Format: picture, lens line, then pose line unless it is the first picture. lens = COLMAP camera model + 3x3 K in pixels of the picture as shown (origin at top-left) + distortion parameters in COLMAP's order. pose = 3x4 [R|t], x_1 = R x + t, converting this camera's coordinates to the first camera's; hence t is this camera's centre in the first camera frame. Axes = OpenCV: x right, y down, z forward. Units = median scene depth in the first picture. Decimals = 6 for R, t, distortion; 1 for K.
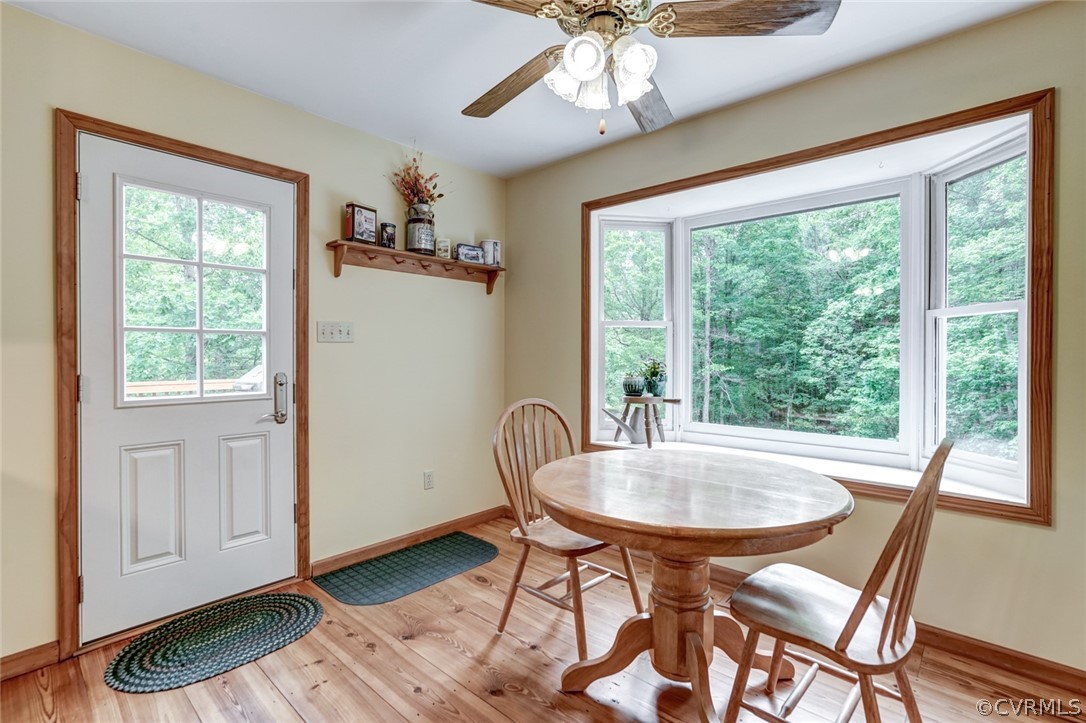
lens RADIAL K [[505.3, 0, 548.0], [0, 505.3, 358.4], [0, 0, 1]] dist [-0.047882, 0.026182]
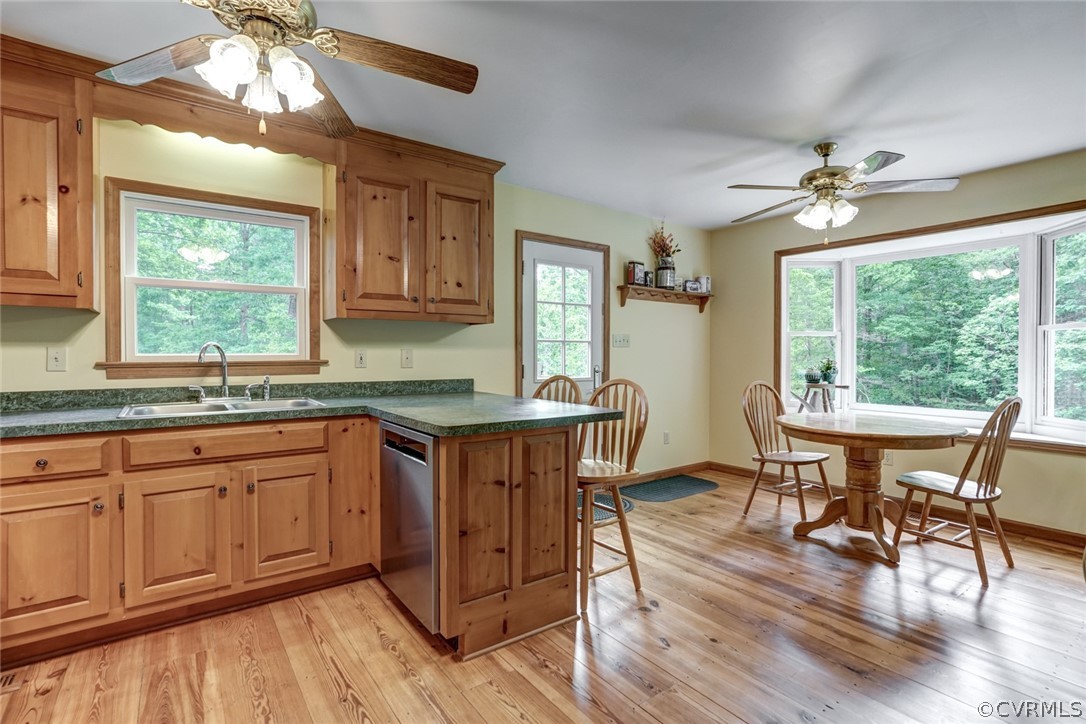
lens RADIAL K [[520.0, 0, 548.1], [0, 520.0, 358.9], [0, 0, 1]] dist [-0.032418, 0.018485]
pose [[0.978757, 0.003368, -0.204997, -0.273340], [-0.003225, 0.999994, 0.001030, 0.004954], [0.204999, -0.000347, 0.978762, -0.614363]]
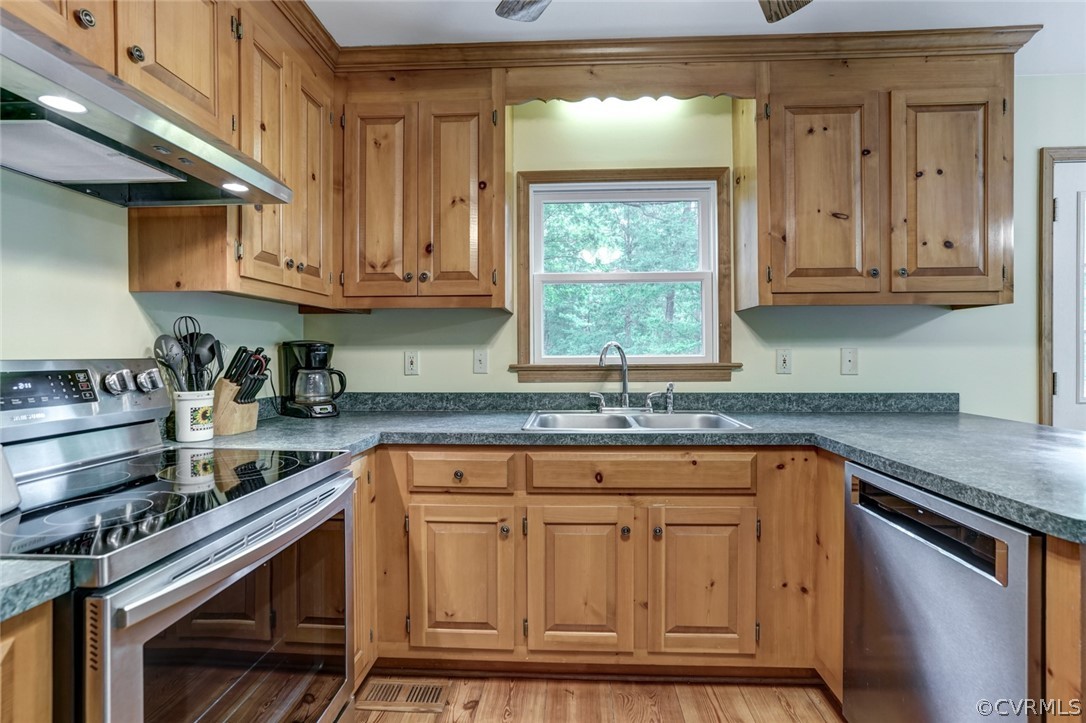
lens RADIAL K [[505.3, 0, 548.0], [0, 505.3, 358.4], [0, 0, 1]] dist [-0.047882, 0.026182]
pose [[0.627154, 0.003346, -0.778888, -0.499081], [-0.003975, 0.999991, 0.001095, 0.002629], [0.778886, 0.002409, 0.627162, -0.408035]]
